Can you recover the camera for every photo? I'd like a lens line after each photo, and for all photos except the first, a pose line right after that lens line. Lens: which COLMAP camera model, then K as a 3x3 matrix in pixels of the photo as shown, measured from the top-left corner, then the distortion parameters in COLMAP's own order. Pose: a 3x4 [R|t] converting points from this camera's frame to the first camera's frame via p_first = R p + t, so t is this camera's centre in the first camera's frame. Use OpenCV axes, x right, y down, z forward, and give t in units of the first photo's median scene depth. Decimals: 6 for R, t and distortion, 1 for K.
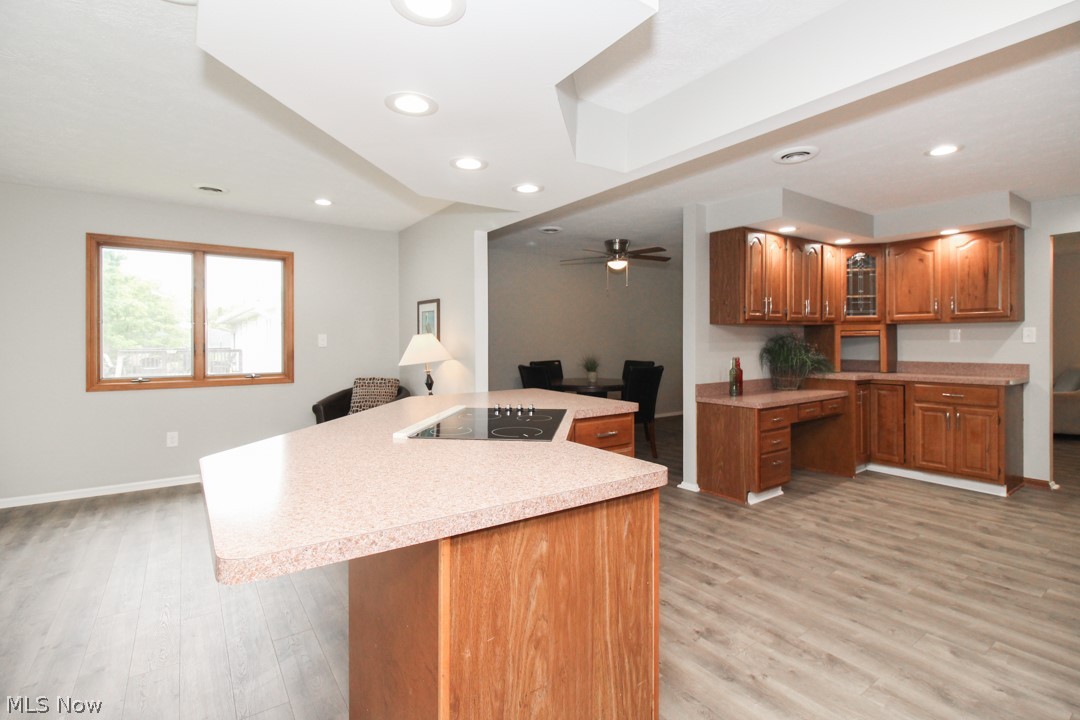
lens RADIAL K [[509.1, 0, 540.2], [0, 509.1, 350.5], [0, 0, 1]] dist [0.001395, -0.005610]
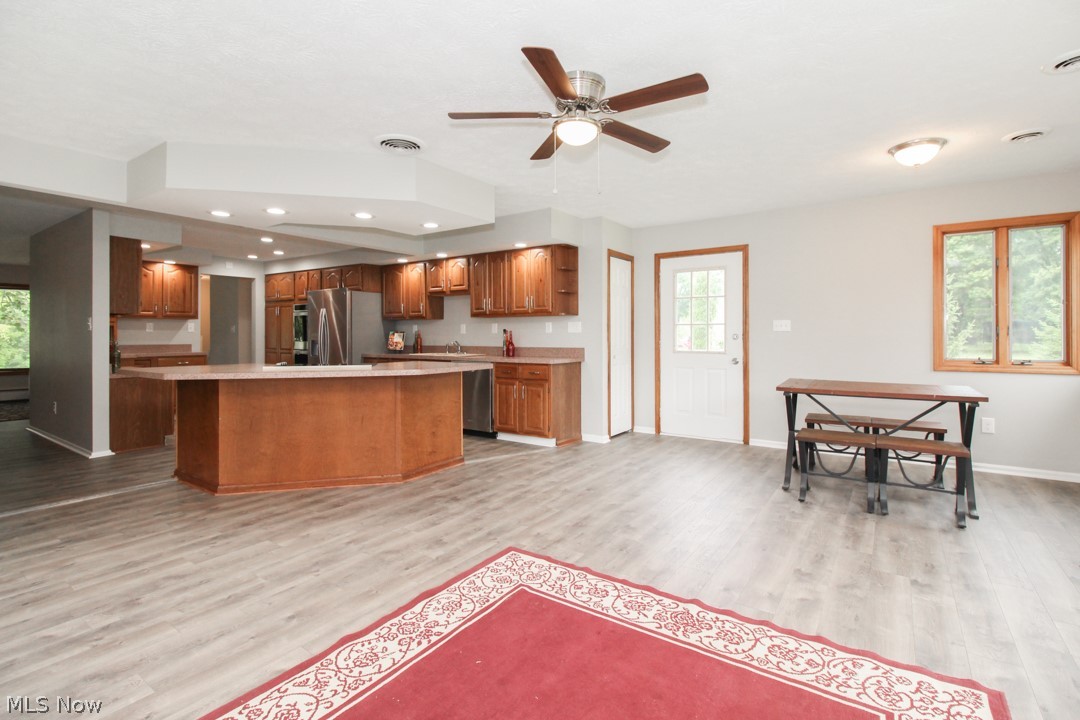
lens RADIAL K [[509.1, 0, 527.5], [0, 509.1, 329.4], [0, 0, 1]] dist [0.001395, -0.005610]
pose [[-0.316184, 0.011085, 0.948633, -1.045732], [0.021920, 0.999750, -0.004376, 0.010469], [-0.948444, 0.019410, -0.316348, 0.420234]]
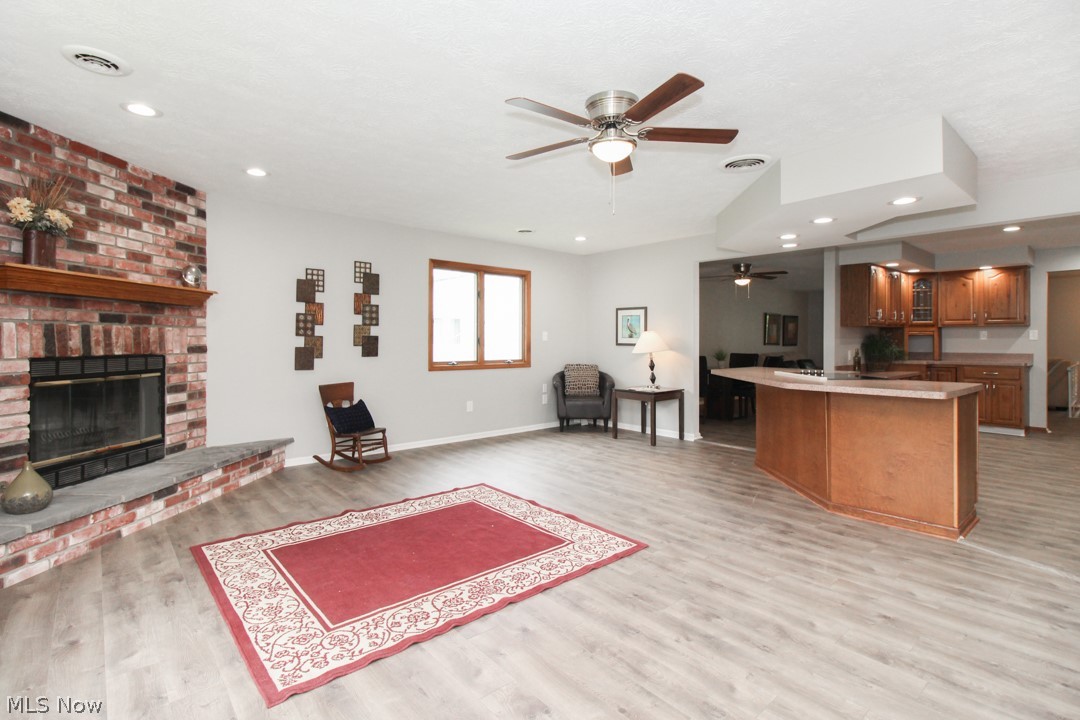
lens RADIAL K [[509.1, 0, 541.5], [0, 509.1, 350.2], [0, 0, 1]] dist [0.001395, -0.005610]
pose [[0.996047, 0.003278, 0.088768, -0.643619], [-0.003244, 0.999995, -0.000522, 0.020915], [-0.088770, 0.000232, 0.996052, -0.395447]]
